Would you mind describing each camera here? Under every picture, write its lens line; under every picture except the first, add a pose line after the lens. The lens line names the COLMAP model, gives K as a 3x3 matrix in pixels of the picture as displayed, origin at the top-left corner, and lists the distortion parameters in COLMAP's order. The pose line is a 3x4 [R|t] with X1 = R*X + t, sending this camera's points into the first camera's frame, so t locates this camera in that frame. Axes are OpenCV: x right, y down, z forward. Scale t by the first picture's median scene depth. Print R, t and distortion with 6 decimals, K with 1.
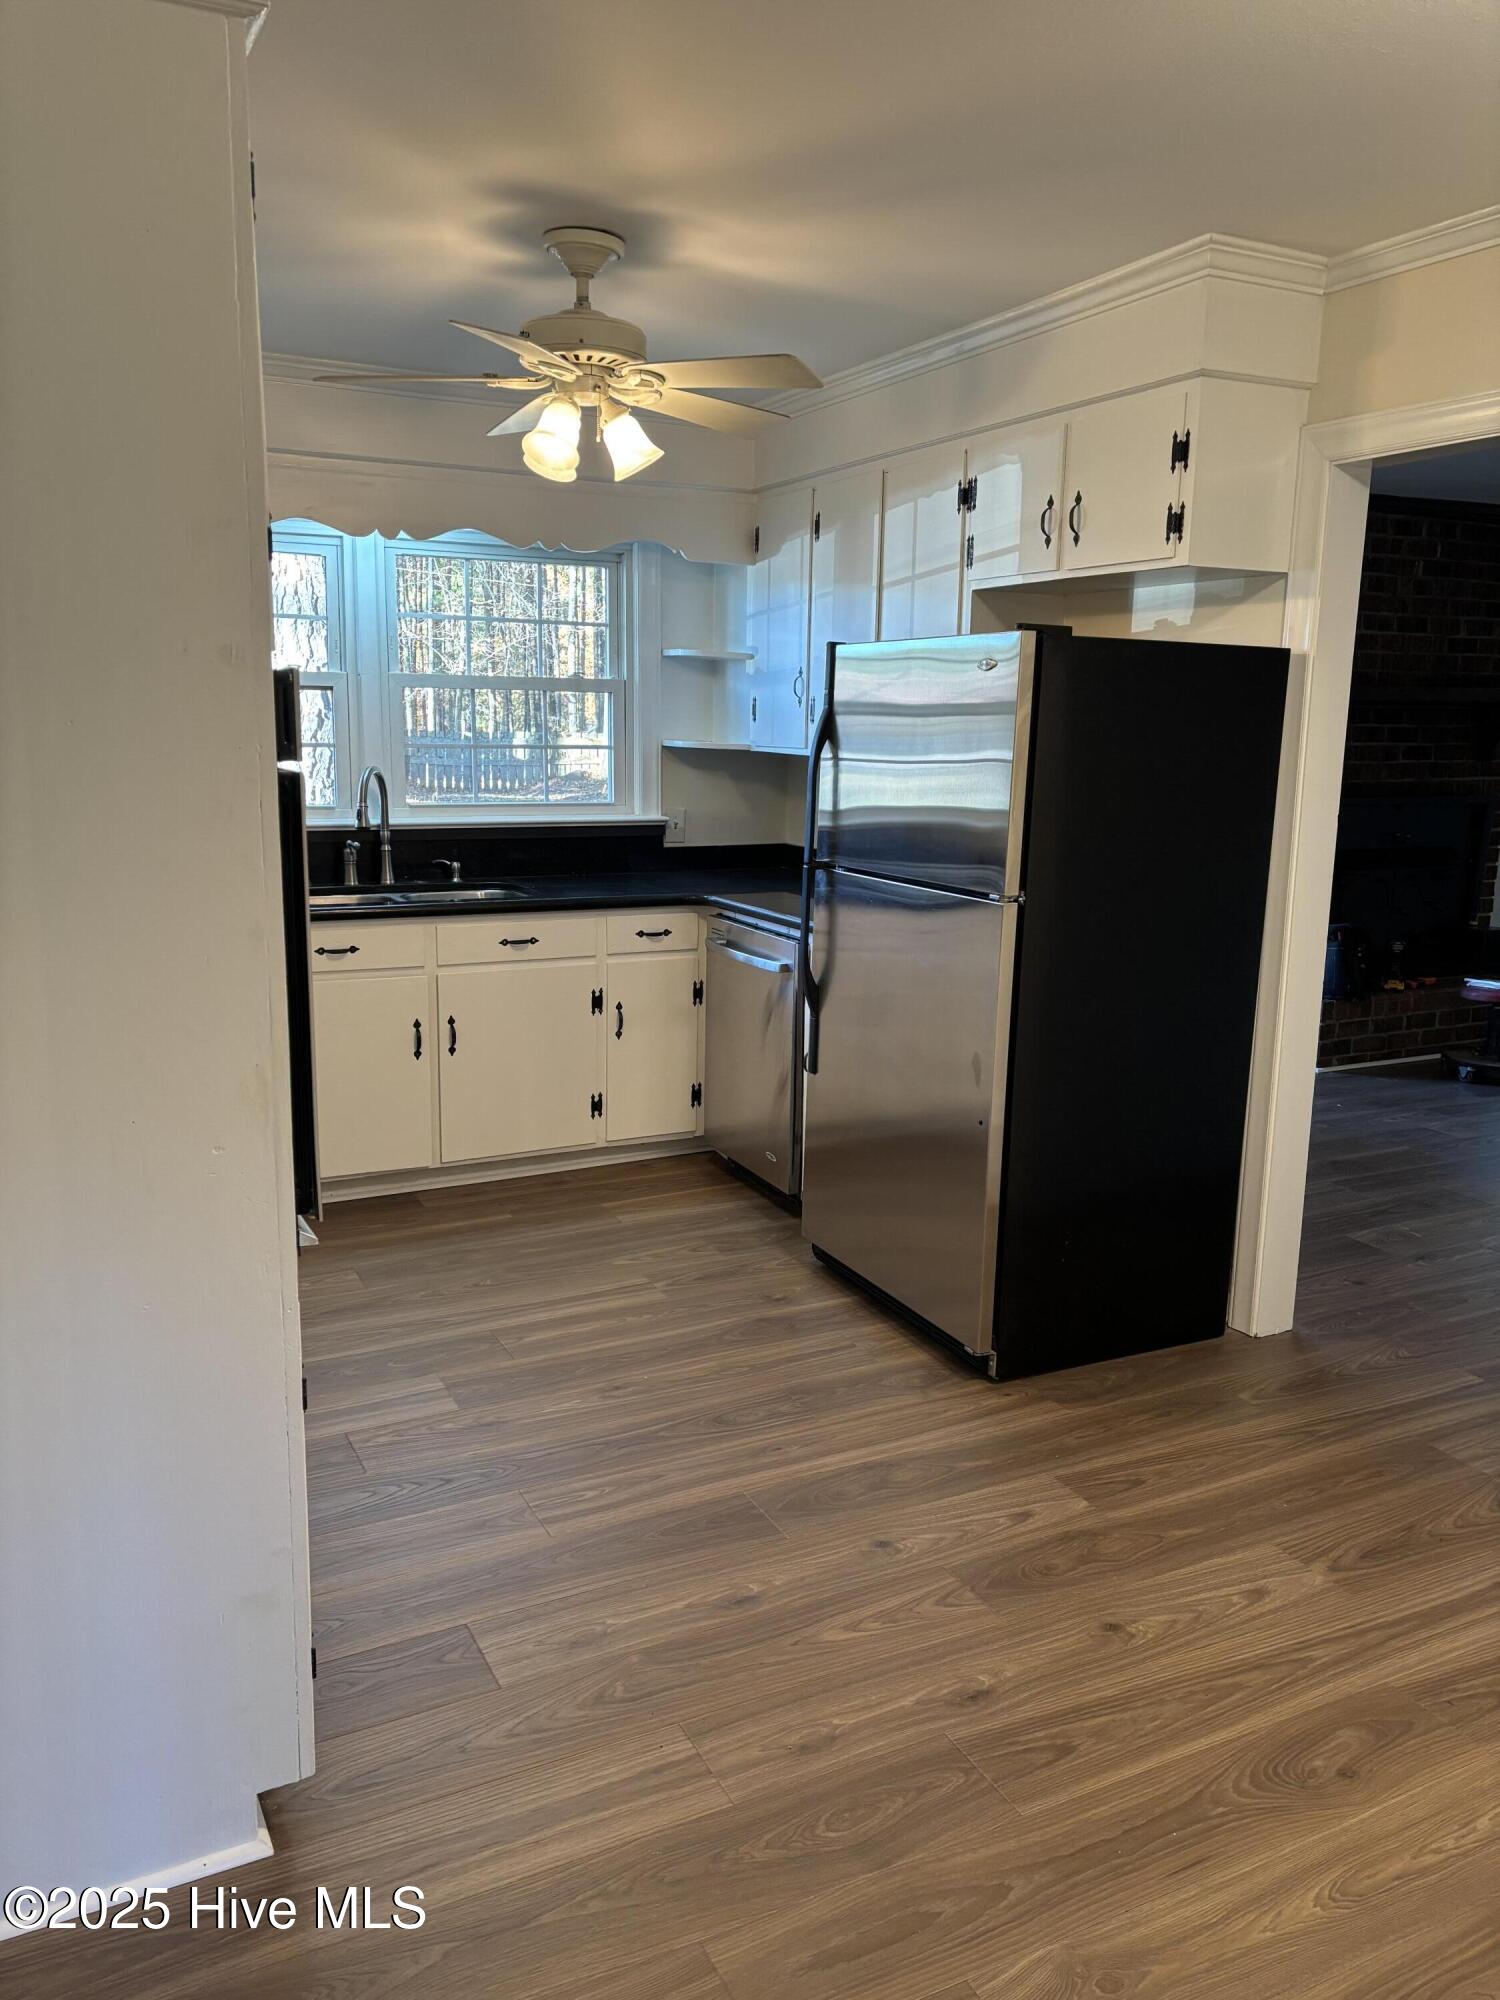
lens RADIAL K [[1490.6, 0, 744.1], [0, 1490.6, 1017.3], [0, 0, 1]] dist [0.030506, -0.023571]
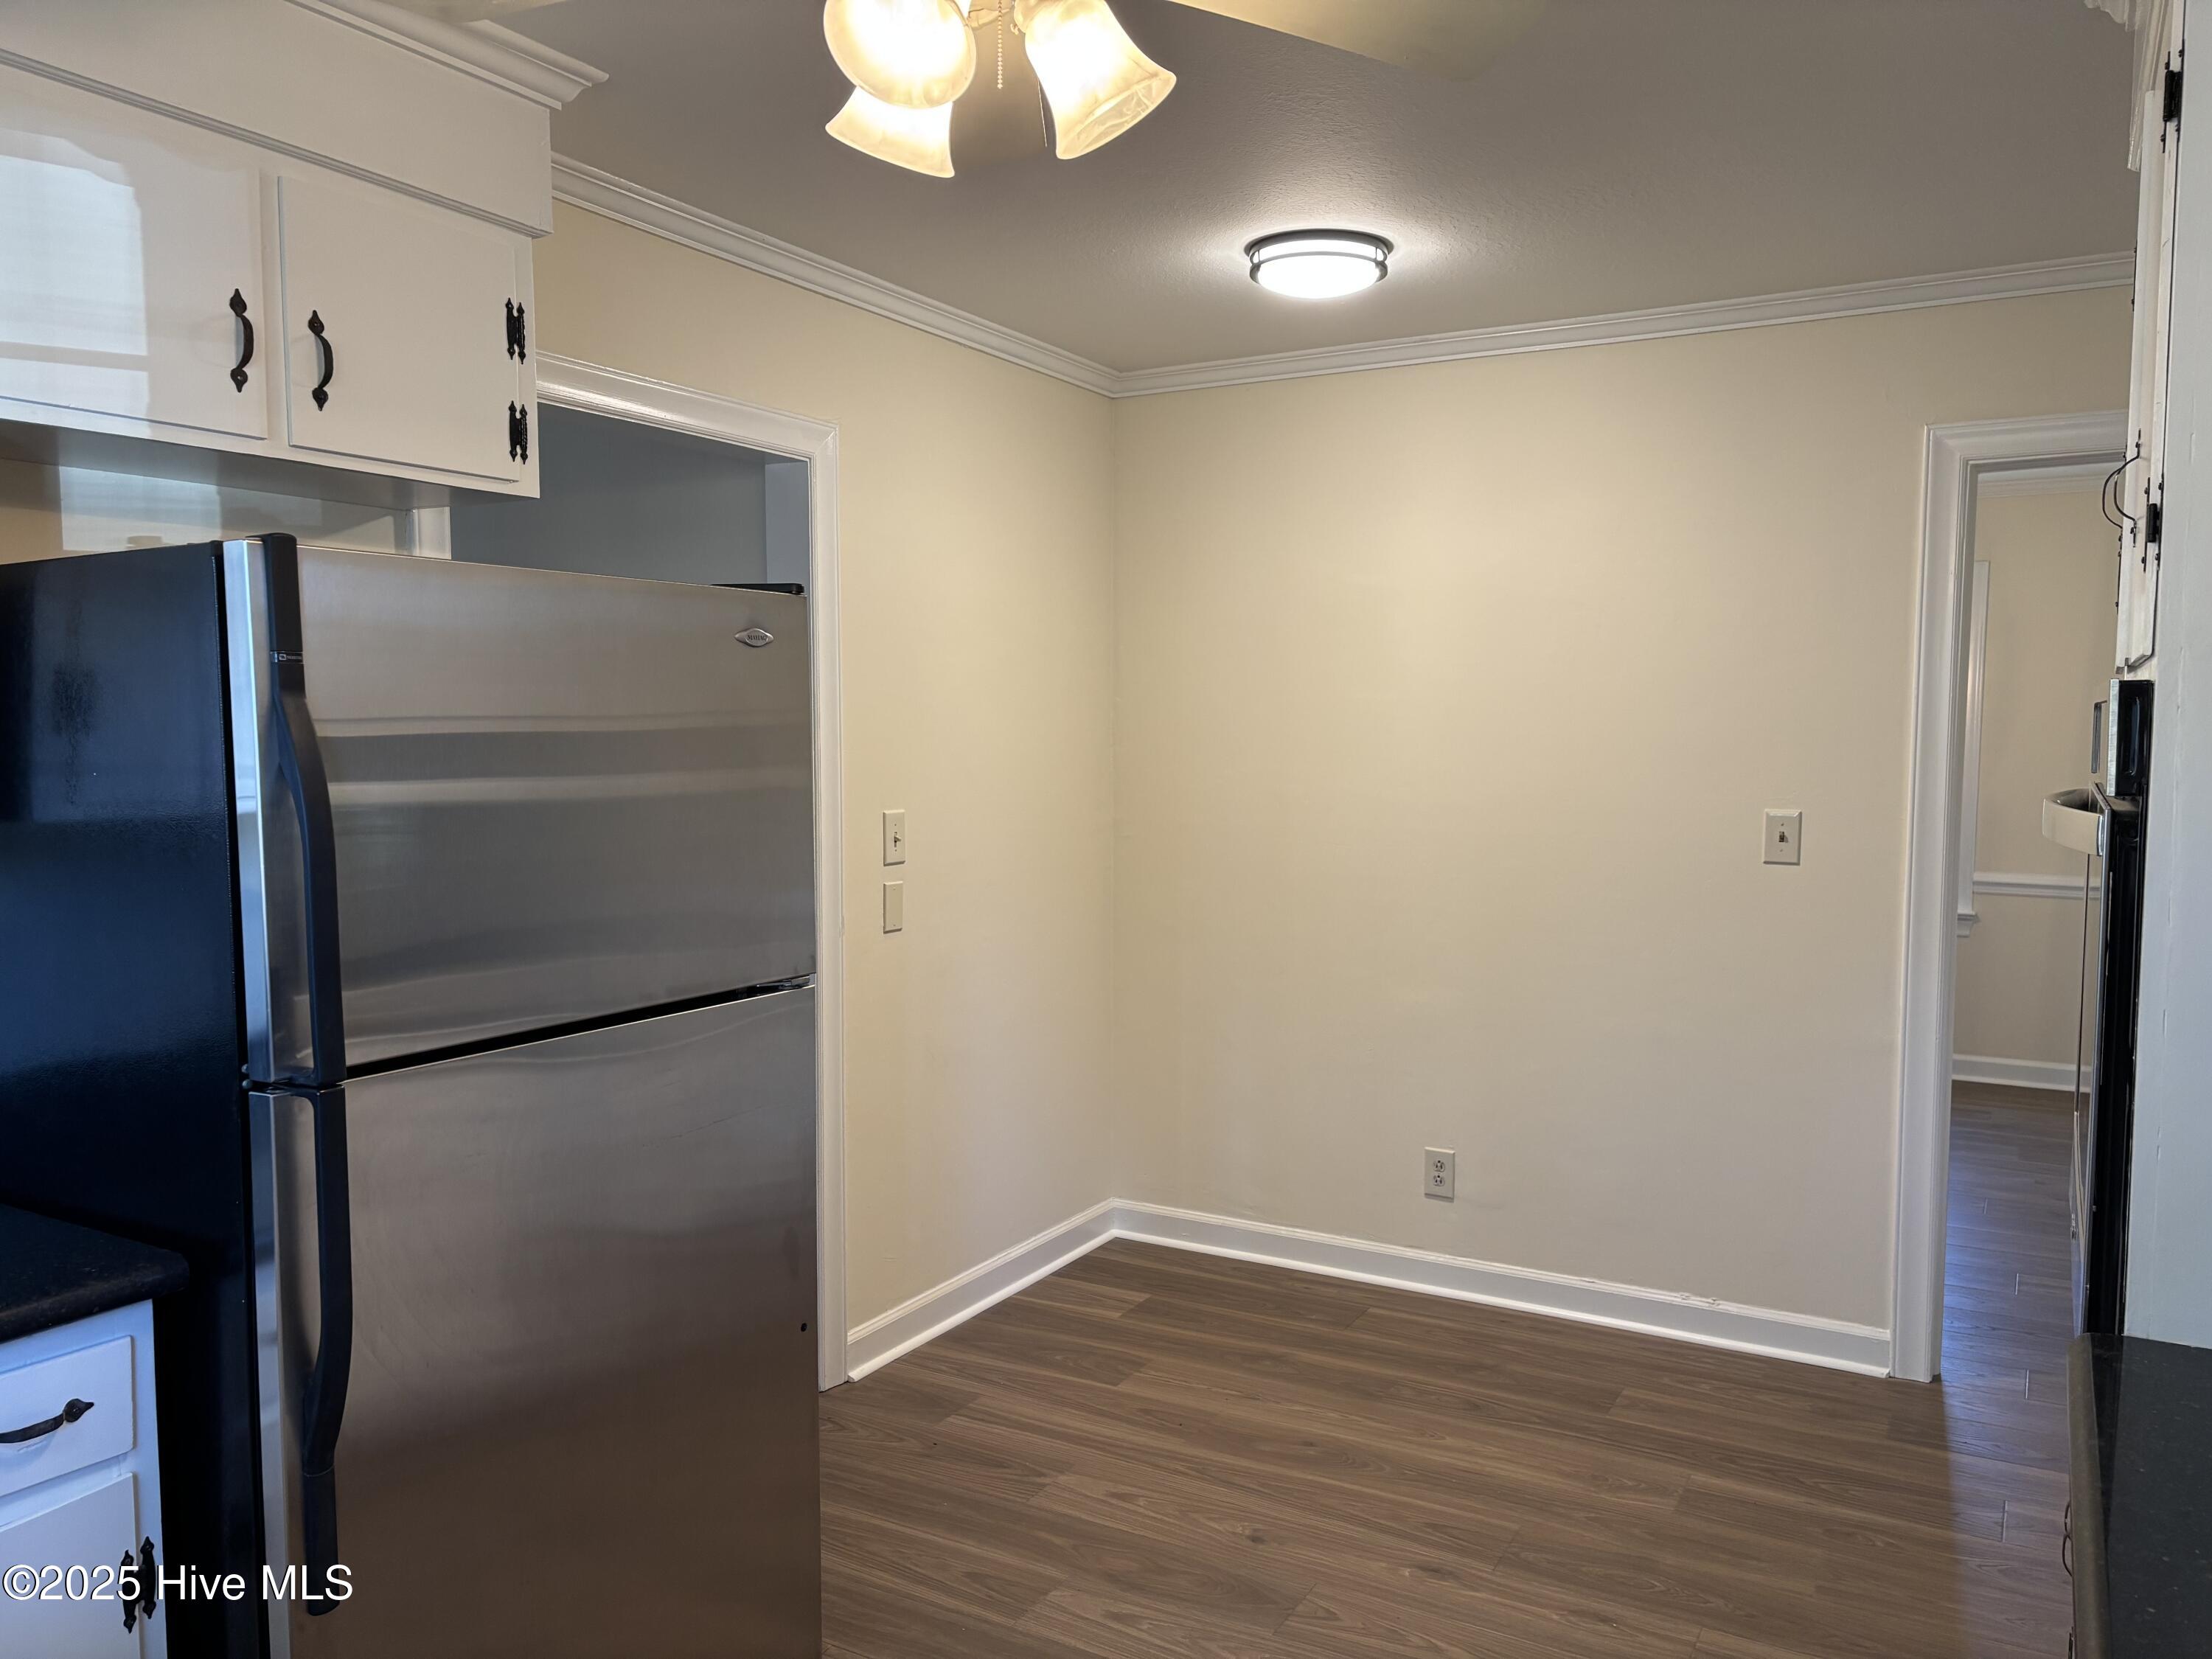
lens RADIAL K [[1648.6, 0, 1108.0], [0, 1648.6, 852.7], [0, 0, 1]] dist [0.030506, -0.023571]
pose [[-0.550774, -0.076107, 0.831177, -0.597071], [0.158488, 0.968180, 0.193673, -0.295825], [-0.819469, 0.238401, -0.521187, 1.453959]]
